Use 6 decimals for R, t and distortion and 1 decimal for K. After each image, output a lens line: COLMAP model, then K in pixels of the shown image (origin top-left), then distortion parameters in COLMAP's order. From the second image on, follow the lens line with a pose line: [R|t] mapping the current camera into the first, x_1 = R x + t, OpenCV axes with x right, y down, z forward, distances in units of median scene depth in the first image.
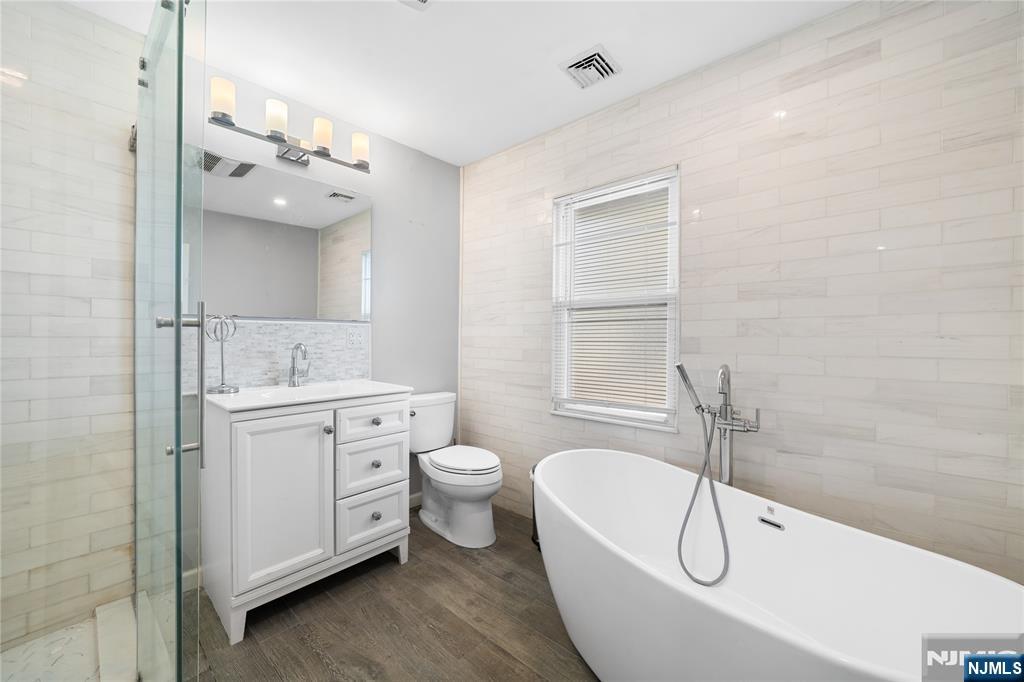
lens RADIAL K [[389.1, 0, 504.5], [0, 389.1, 343.0], [0, 0, 1]] dist [-0.000919, -0.000051]
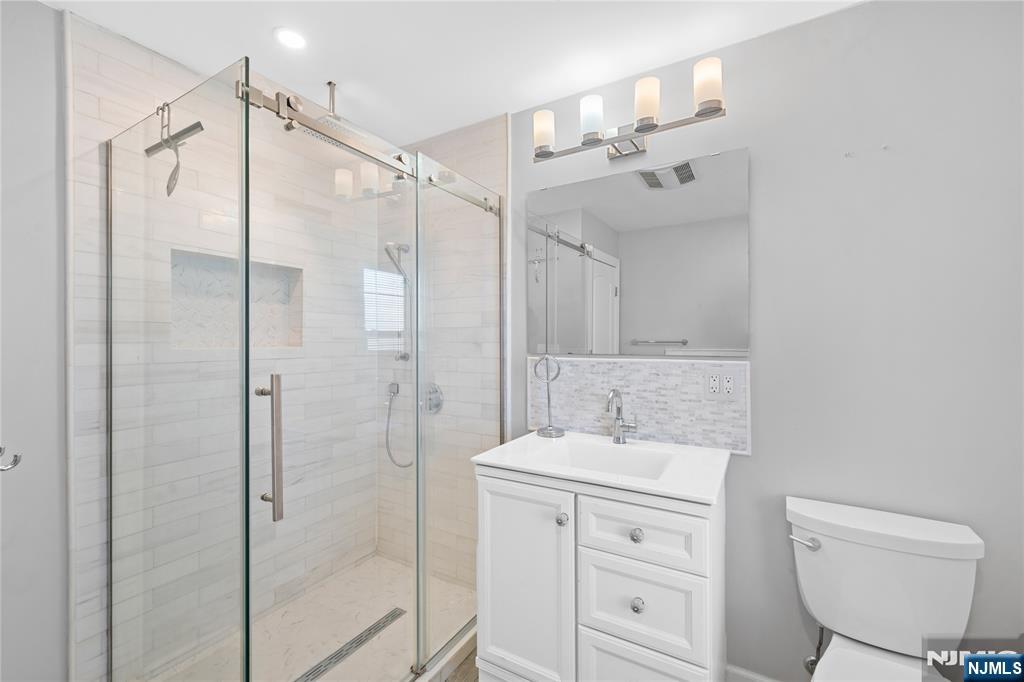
lens RADIAL K [[426.5, 0, 512.0], [0, 426.5, 341.0], [0, 0, 1]] dist [0.002157, 0.000358]
pose [[0.221948, -0.000641, -0.975058, 0.255221], [-0.007914, 0.999966, -0.002458, -0.091070], [0.975026, 0.008262, 0.221935, 0.603600]]
